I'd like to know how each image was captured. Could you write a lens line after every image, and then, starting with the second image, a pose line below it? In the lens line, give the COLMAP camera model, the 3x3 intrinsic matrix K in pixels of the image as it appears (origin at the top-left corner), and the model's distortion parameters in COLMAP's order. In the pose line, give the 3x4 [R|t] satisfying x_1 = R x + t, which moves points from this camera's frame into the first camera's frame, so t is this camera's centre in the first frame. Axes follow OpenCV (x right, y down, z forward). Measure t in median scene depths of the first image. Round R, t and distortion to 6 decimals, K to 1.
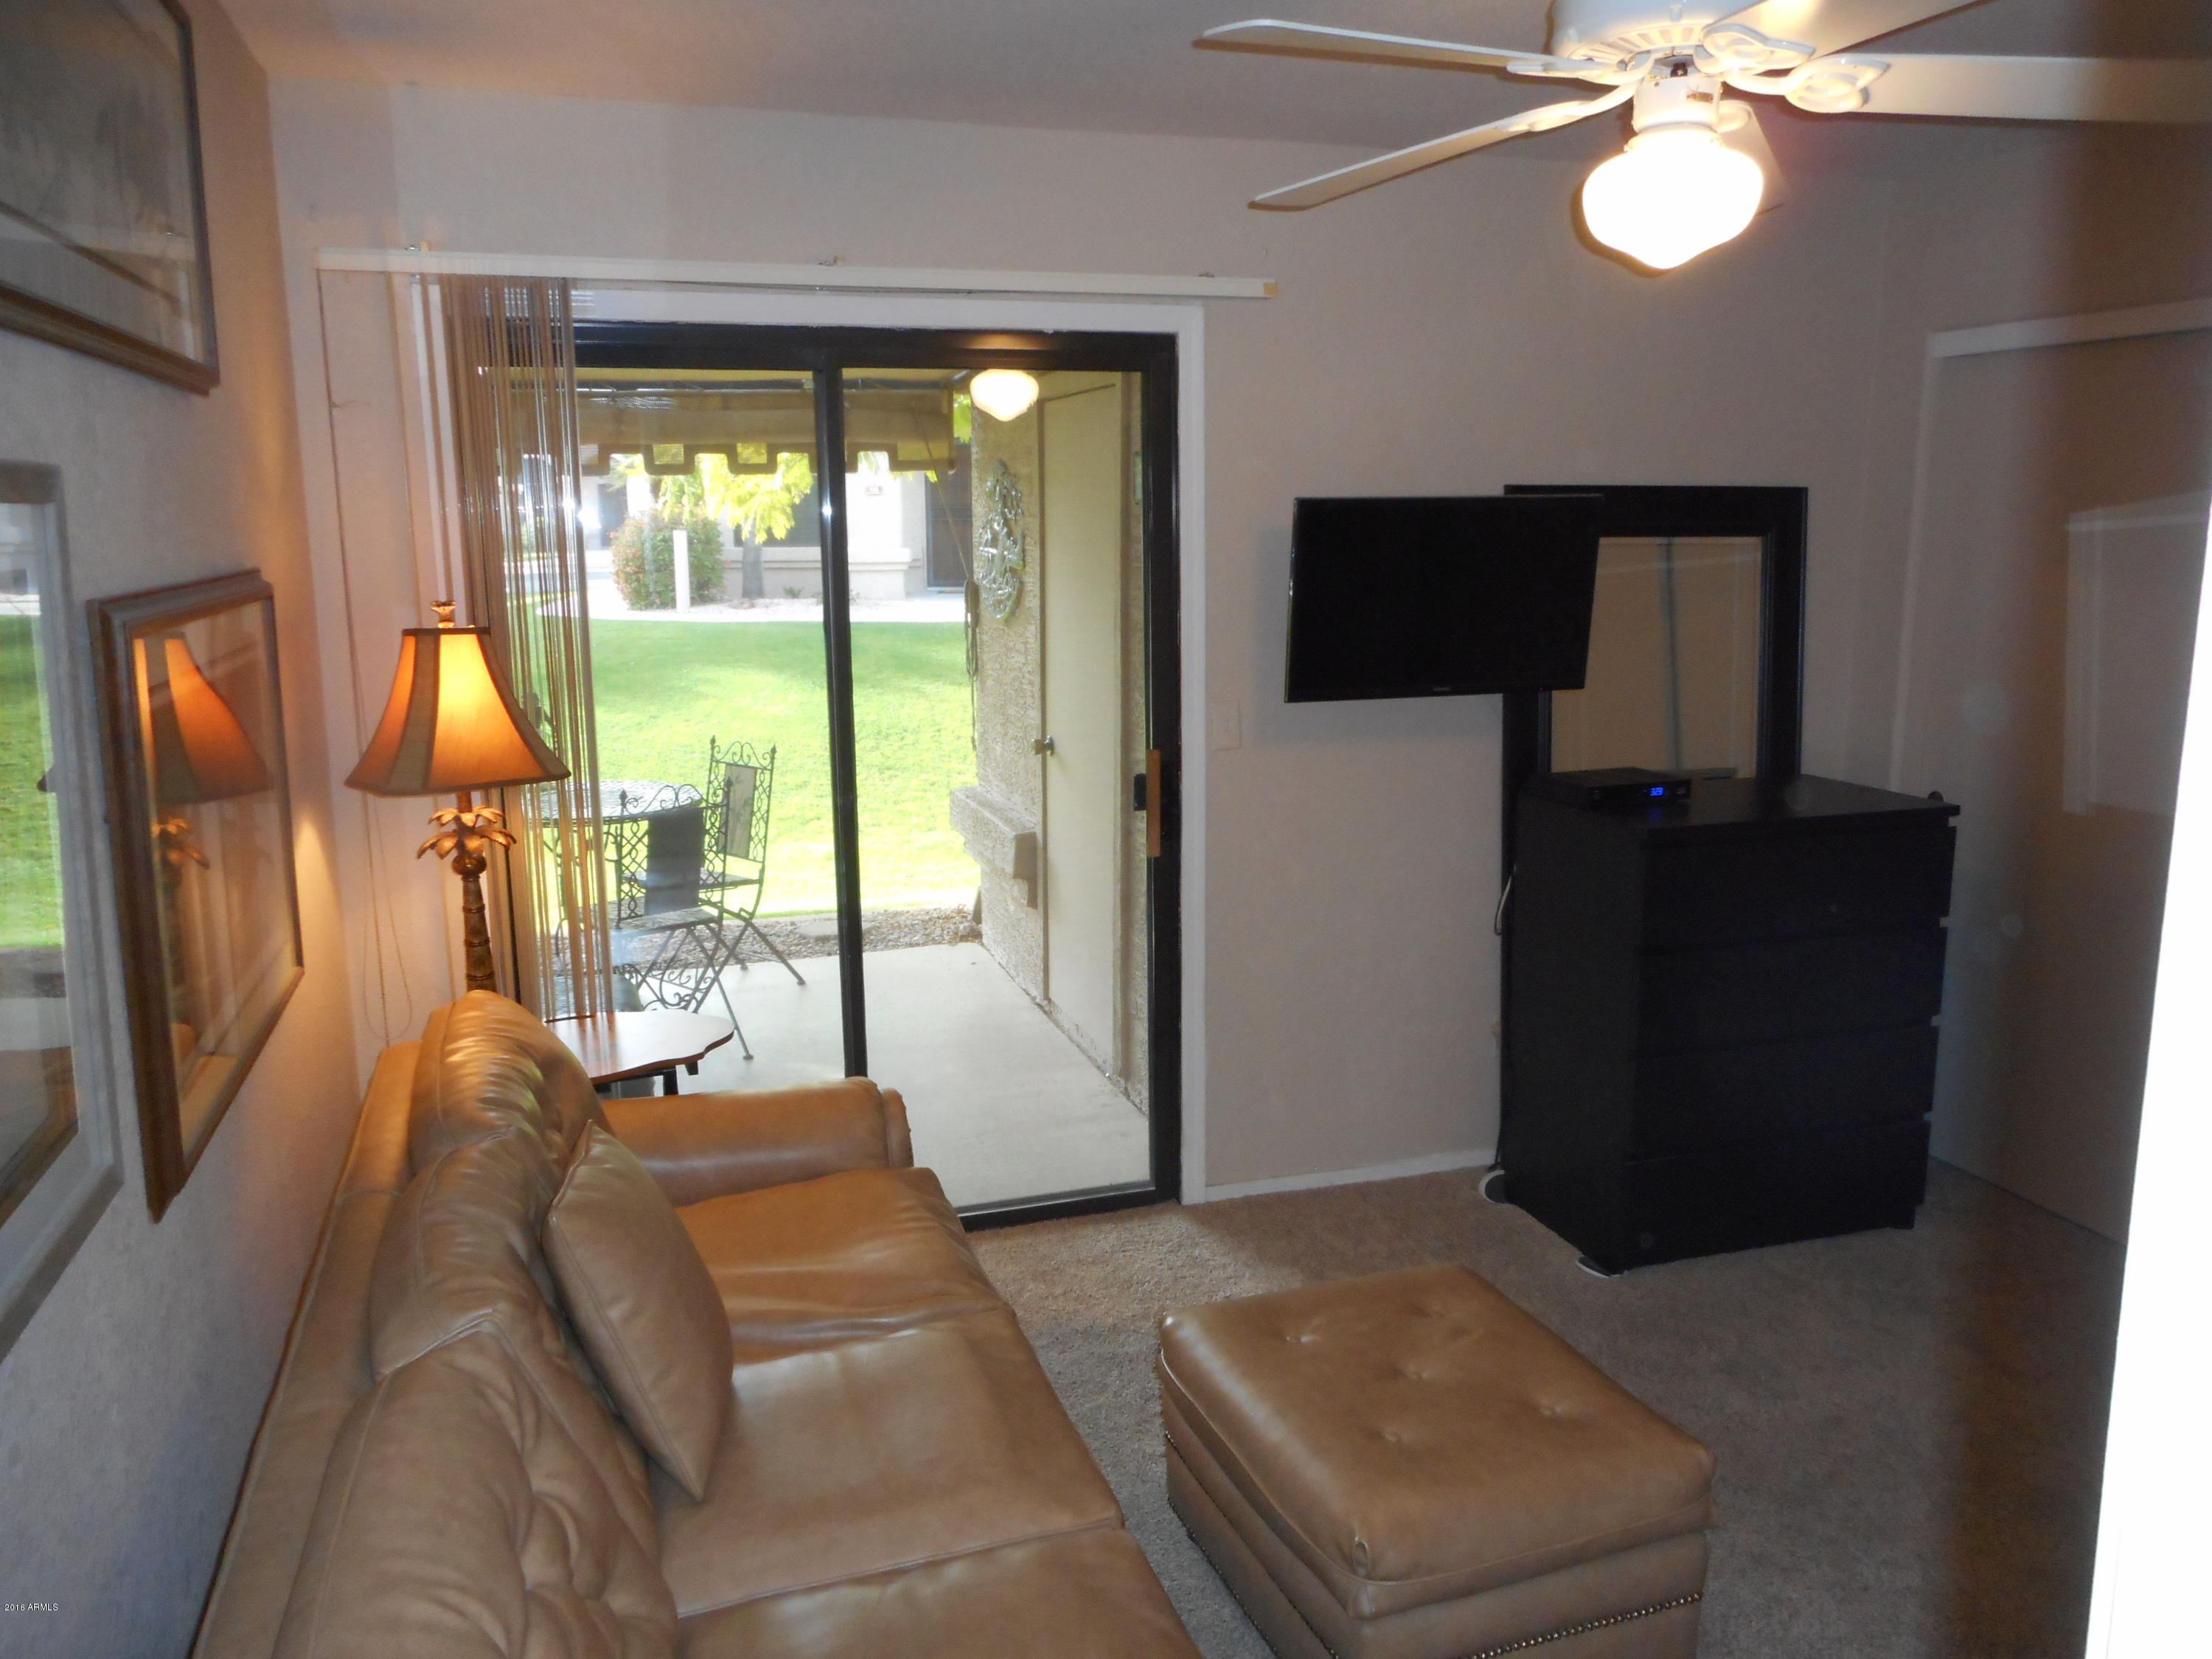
lens RADIAL K [[1613.5, 0, 1100.2], [0, 1613.5, 814.7], [0, 0, 1]] dist [-0.007183, -0.004697]
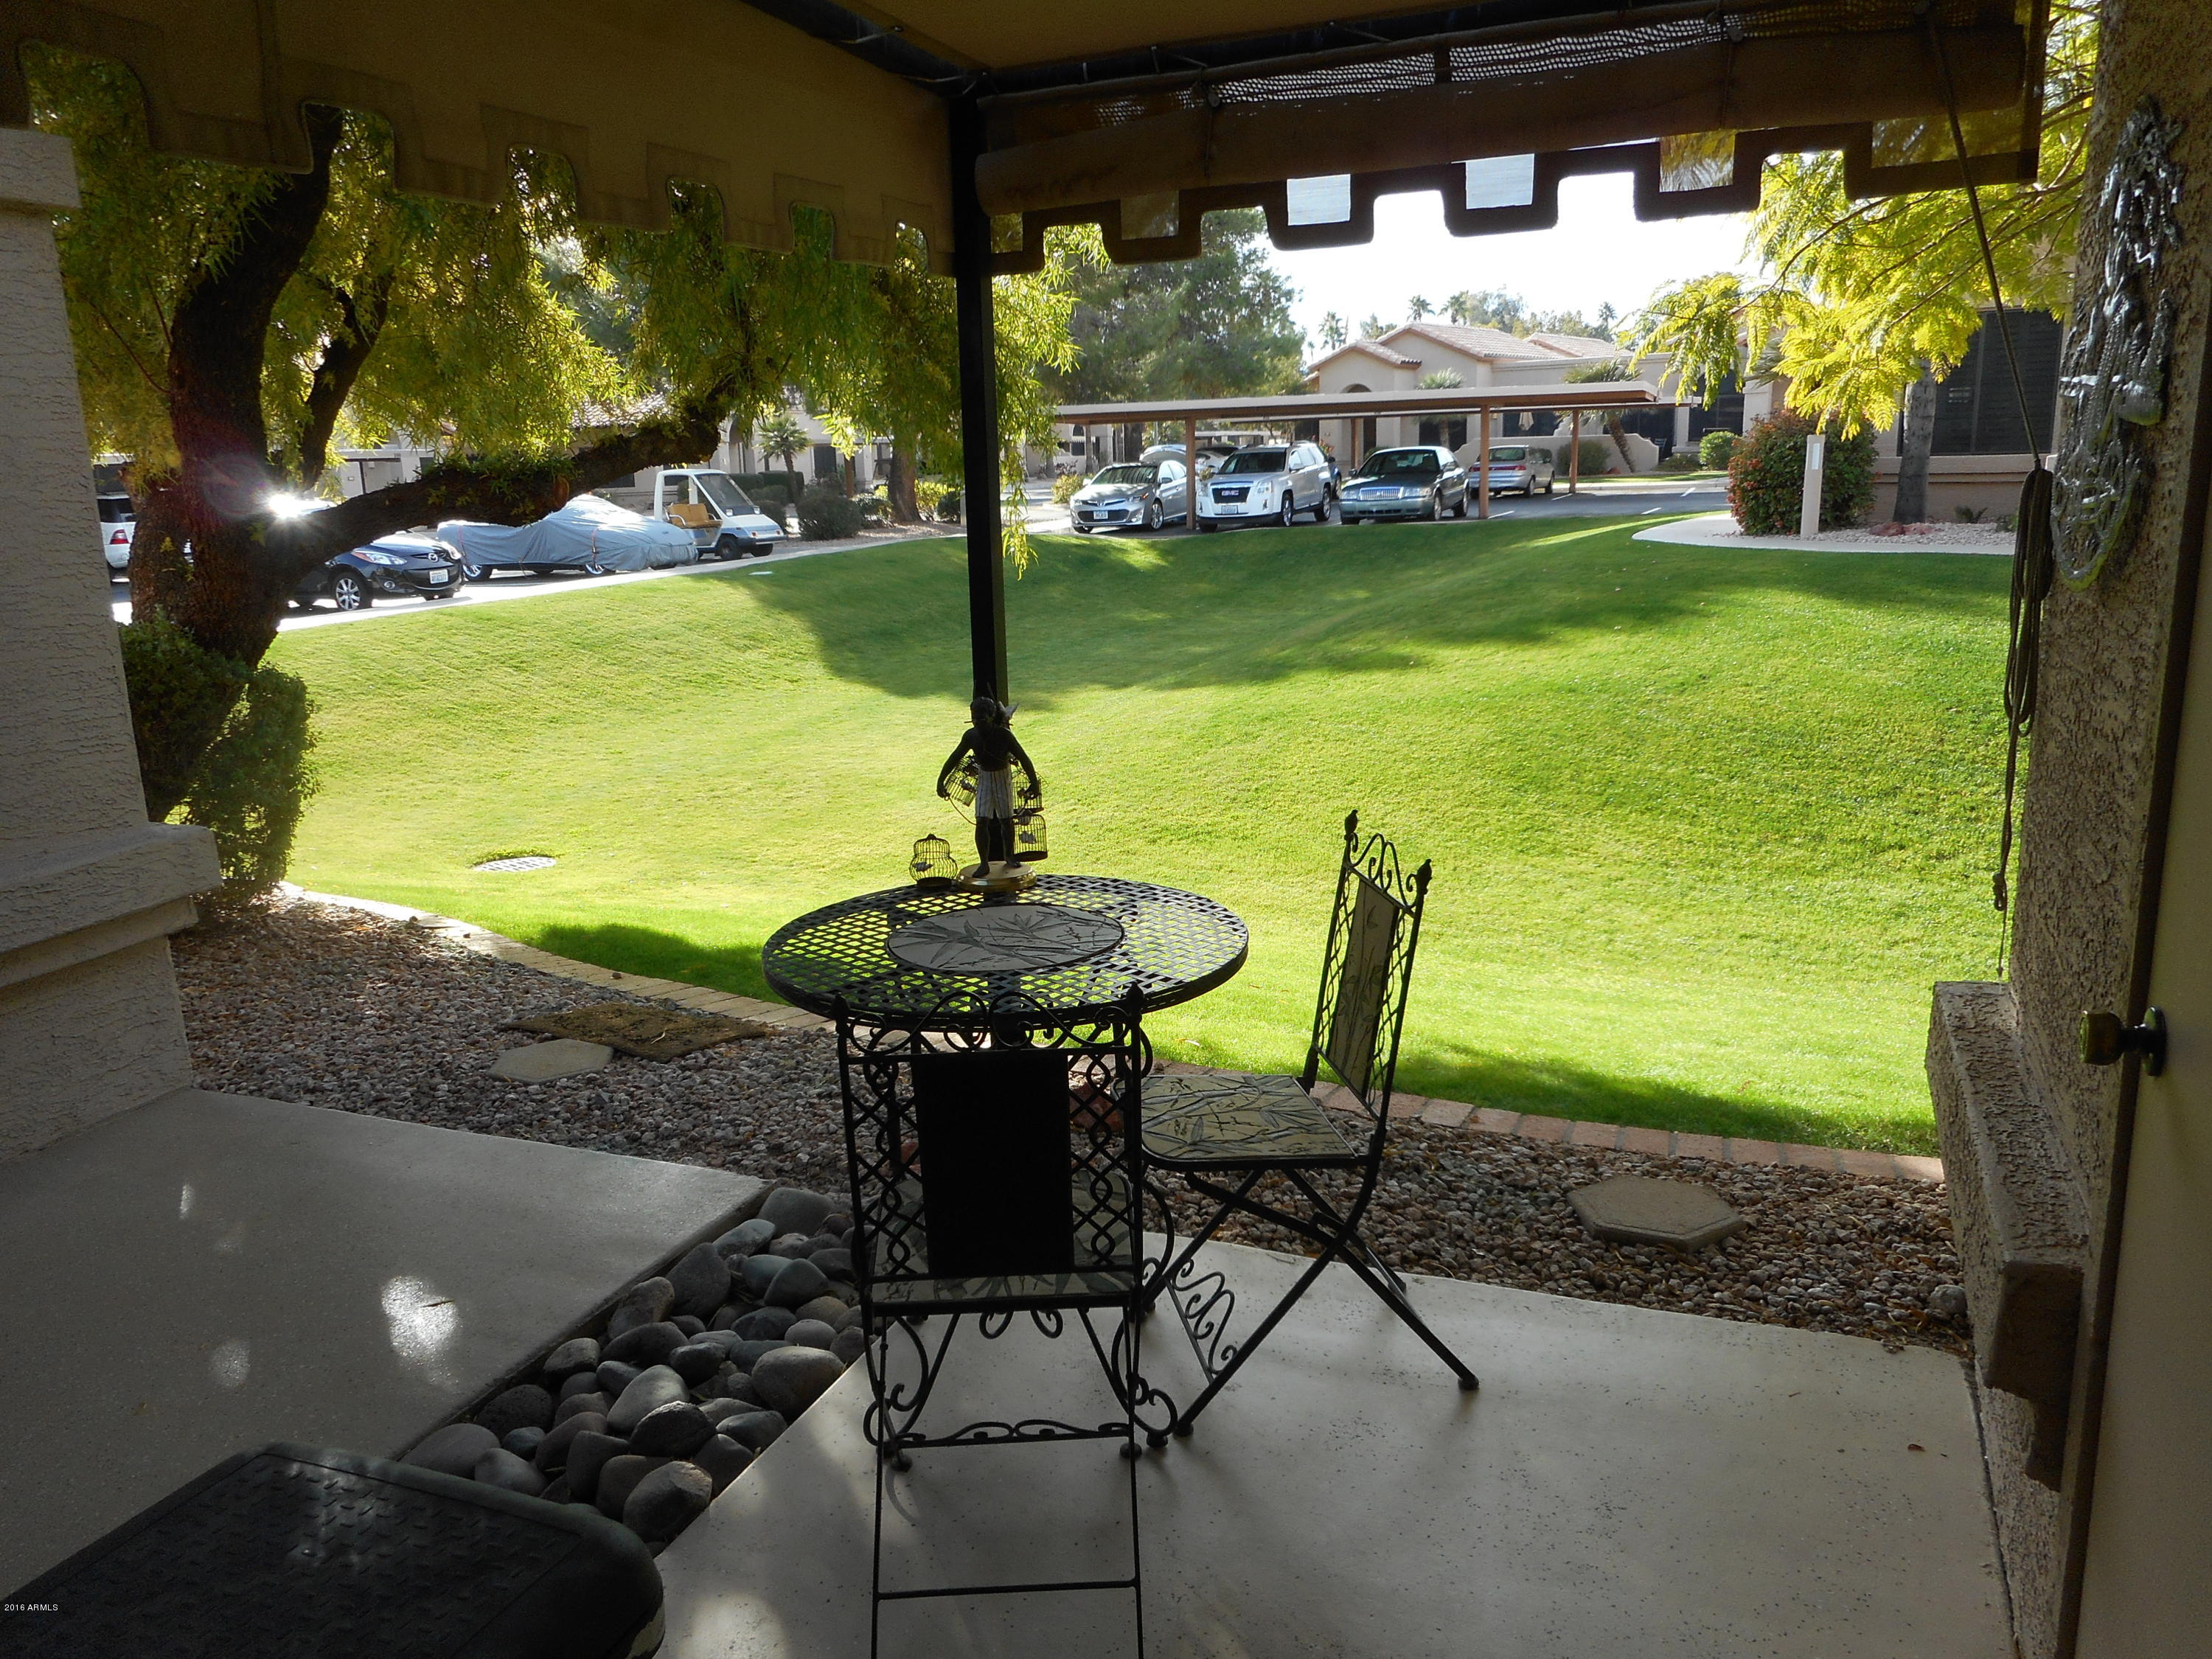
lens RADIAL K [[1613.5, 0, 1100.2], [0, 1613.5, 814.7], [0, 0, 1]] dist [-0.007183, -0.004697]
pose [[0.759525, 0.122657, -0.638809, 0.001346], [-0.092494, 0.992447, 0.080585, -0.034587], [0.643868, -0.002121, 0.765134, 0.260644]]
